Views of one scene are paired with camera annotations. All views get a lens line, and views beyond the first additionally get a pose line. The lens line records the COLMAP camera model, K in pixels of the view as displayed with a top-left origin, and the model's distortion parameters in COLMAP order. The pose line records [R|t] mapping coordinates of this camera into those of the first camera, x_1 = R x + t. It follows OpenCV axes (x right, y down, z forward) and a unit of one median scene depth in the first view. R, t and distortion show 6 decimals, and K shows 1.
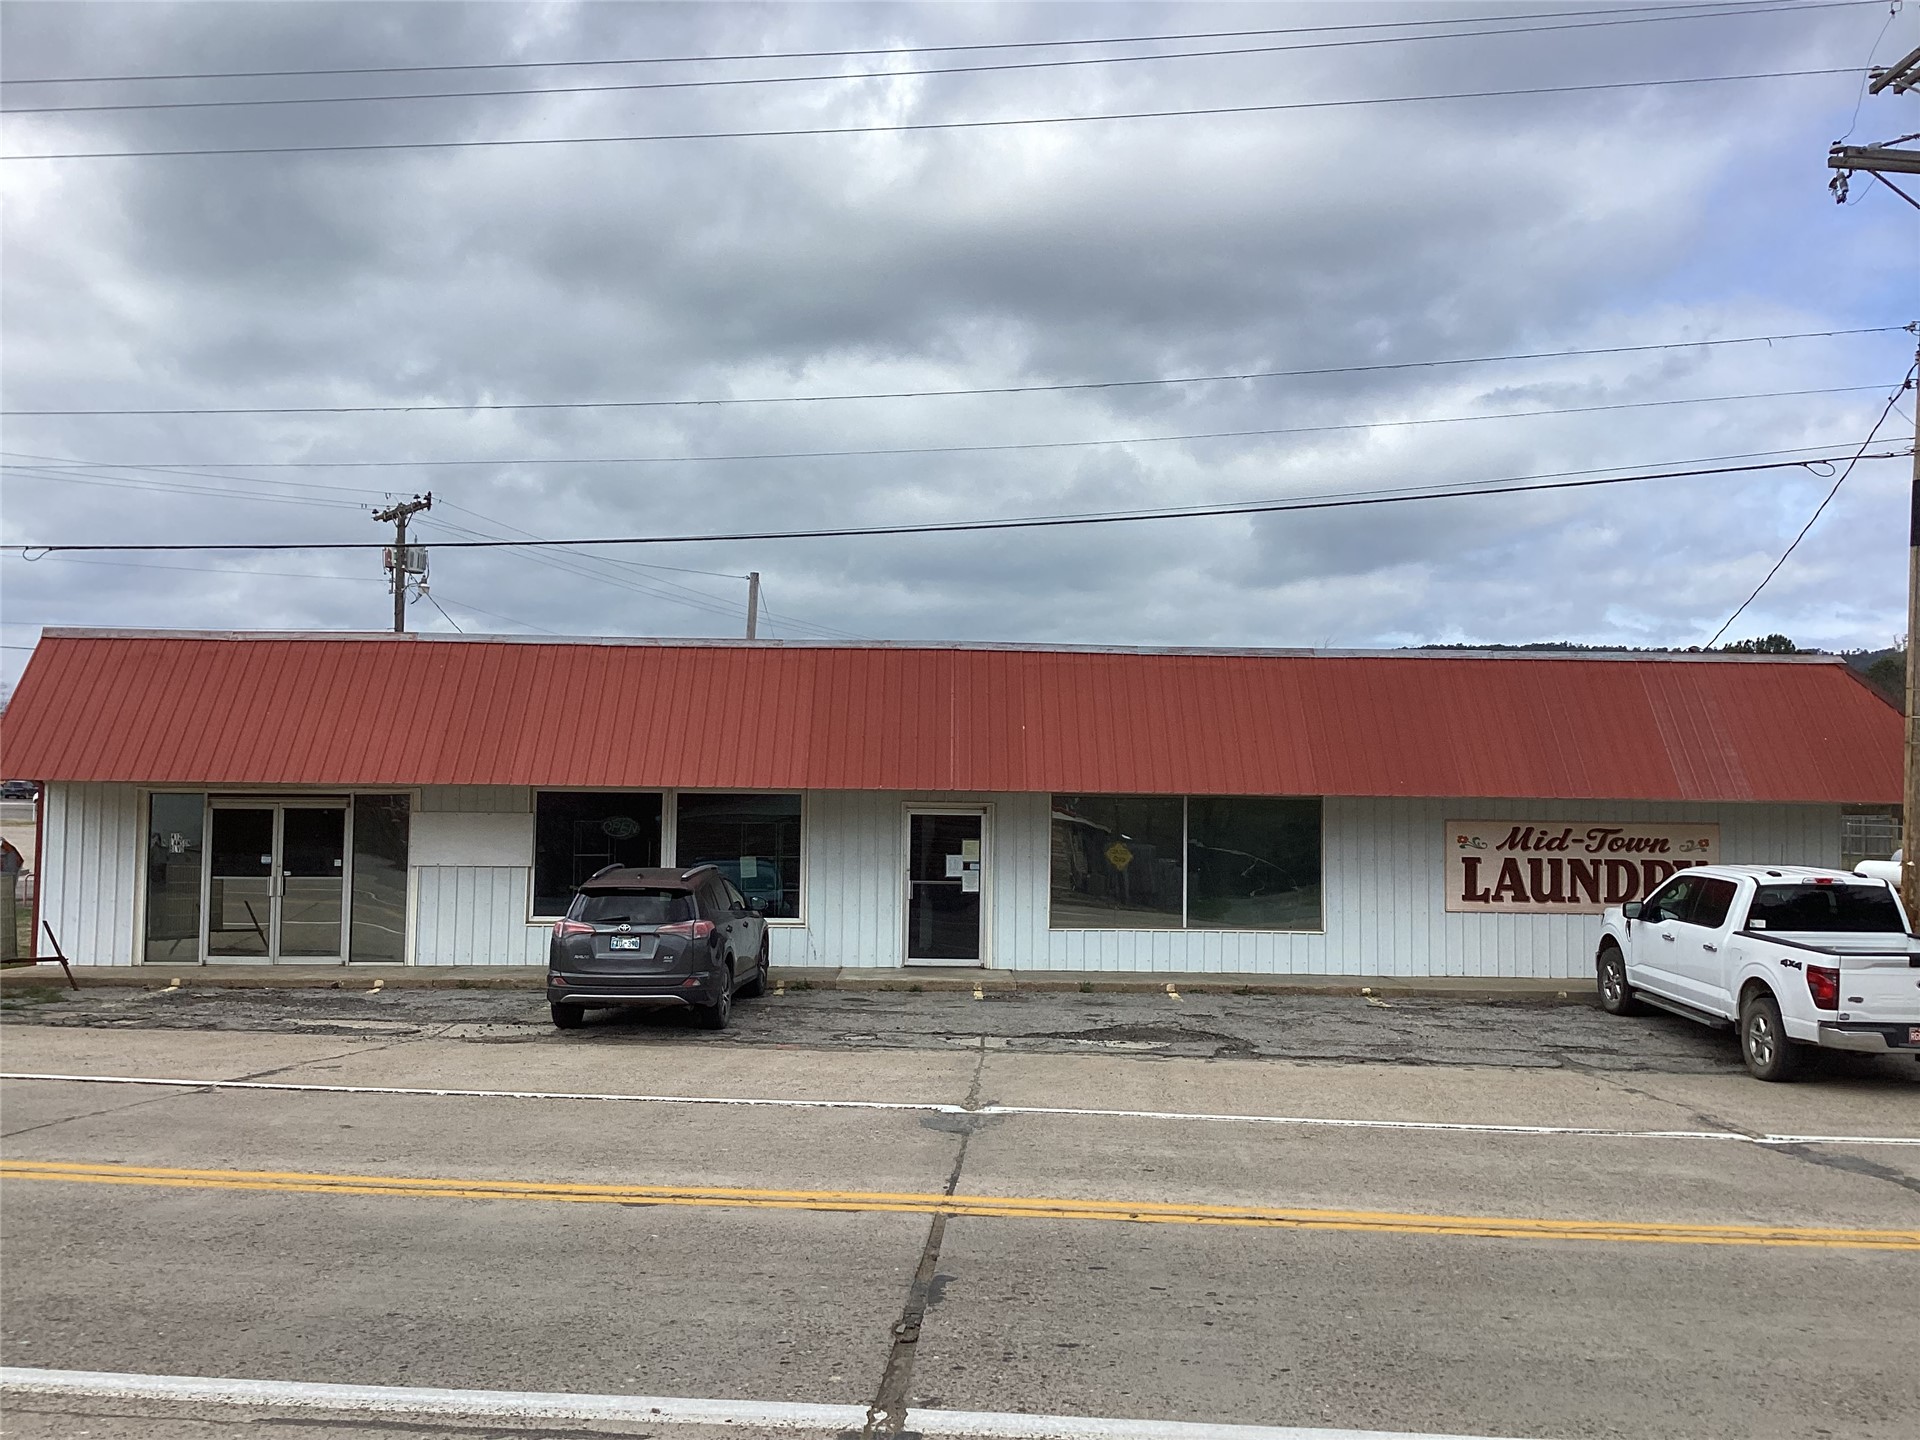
lens RADIAL K [[1722.8, 0, 1090.2], [0, 1722.8, 721.5], [0, 0, 1]] dist [0.067761, -0.010572]
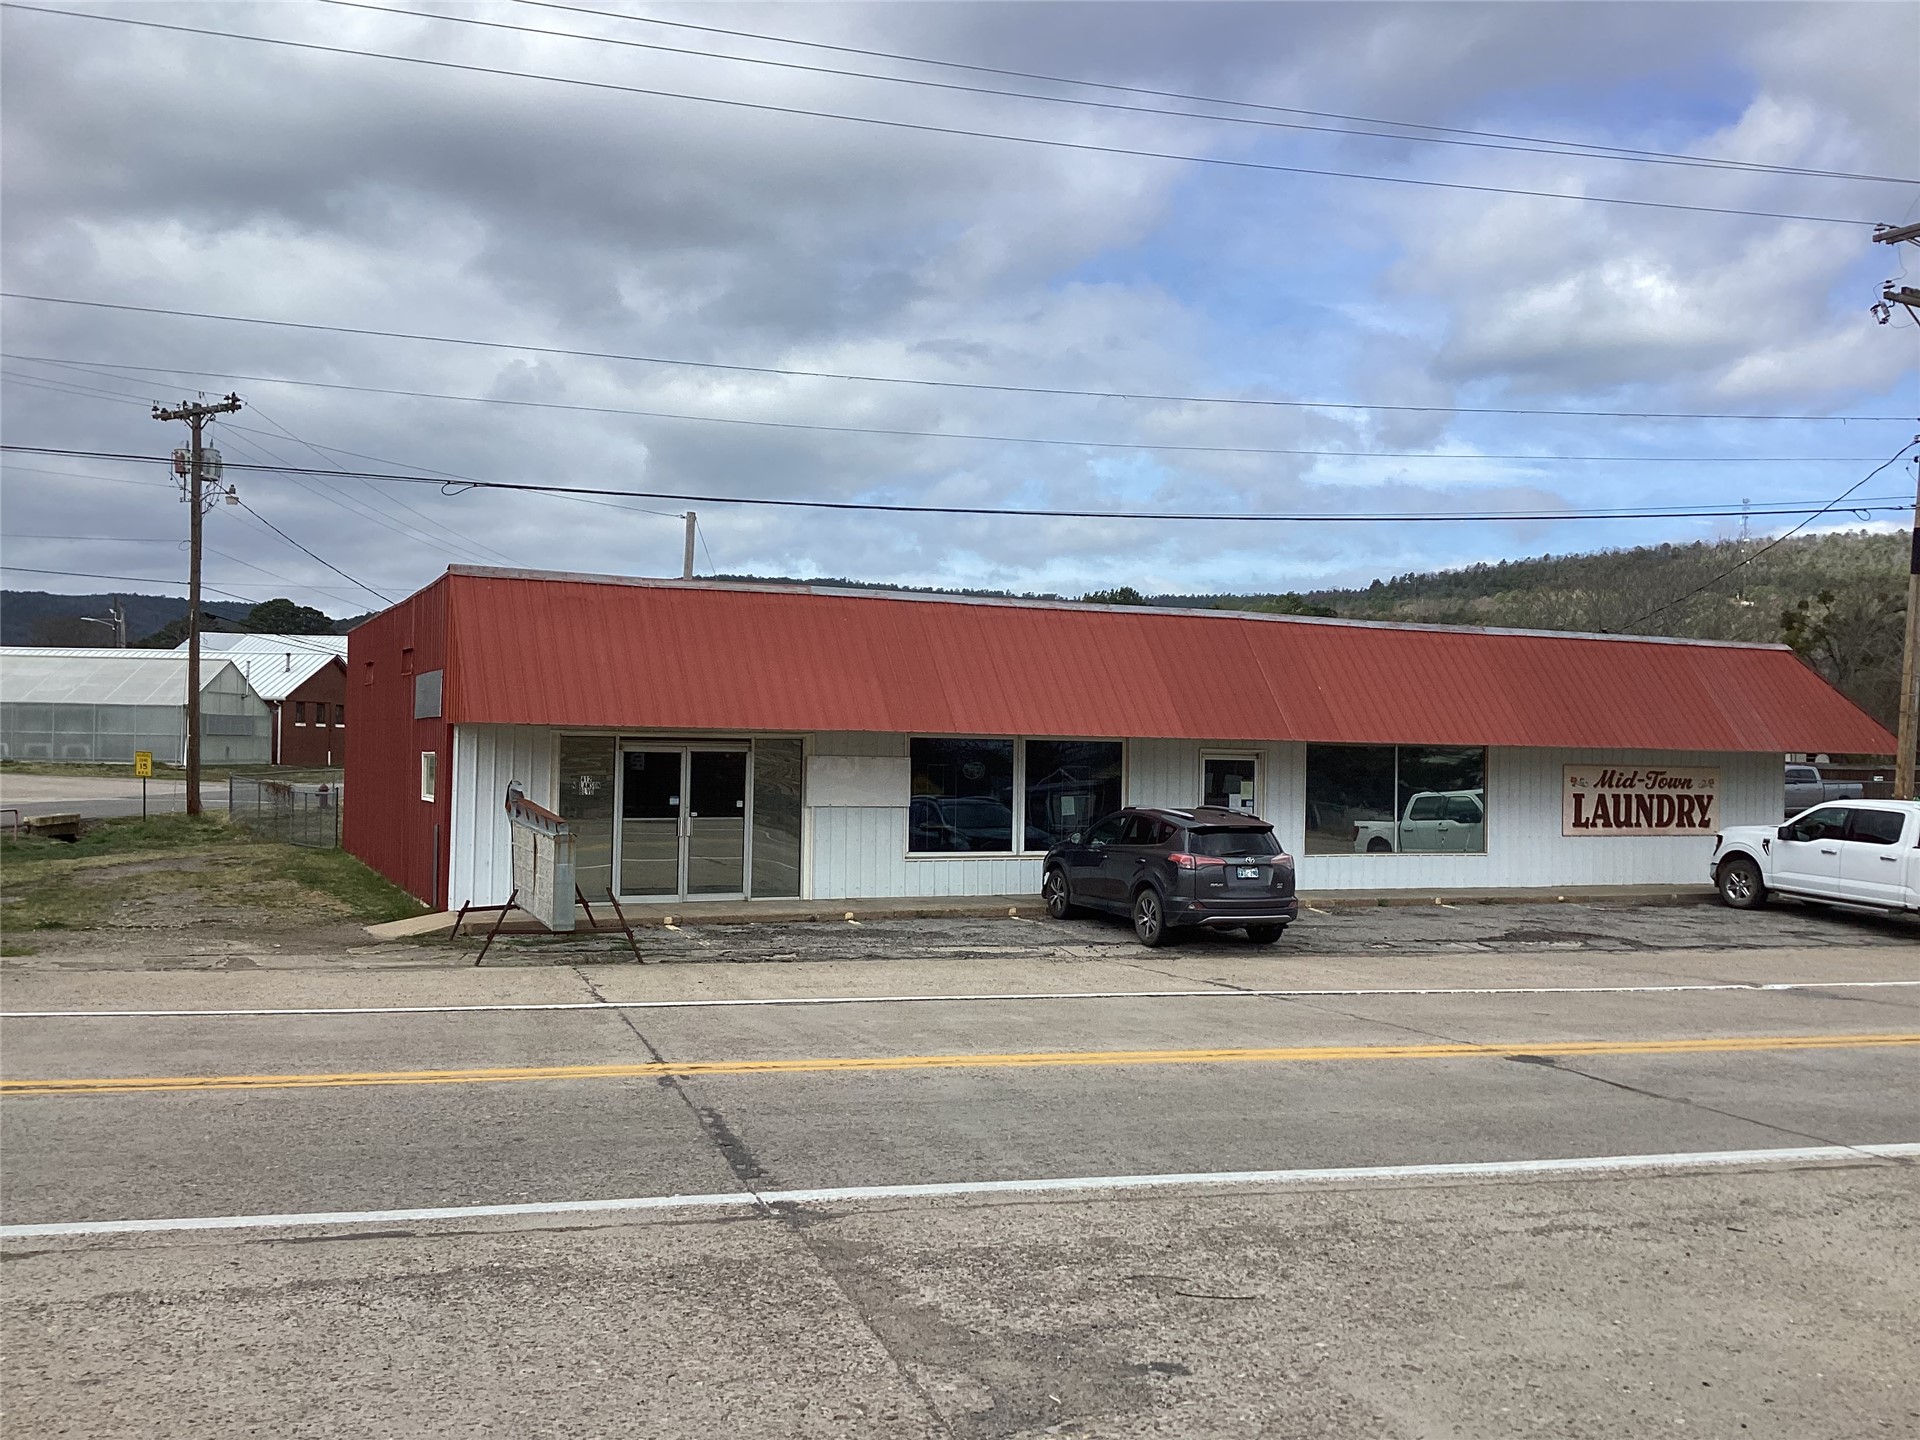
lens RADIAL K [[1722.8, 0, 1090.2], [0, 1722.8, 721.5], [0, 0, 1]] dist [0.067761, -0.010572]
pose [[0.914177, 0.011008, 0.405166, -0.634532], [-0.027267, 0.999037, 0.034380, -0.009439], [-0.404397, -0.042477, 0.913597, -0.028521]]
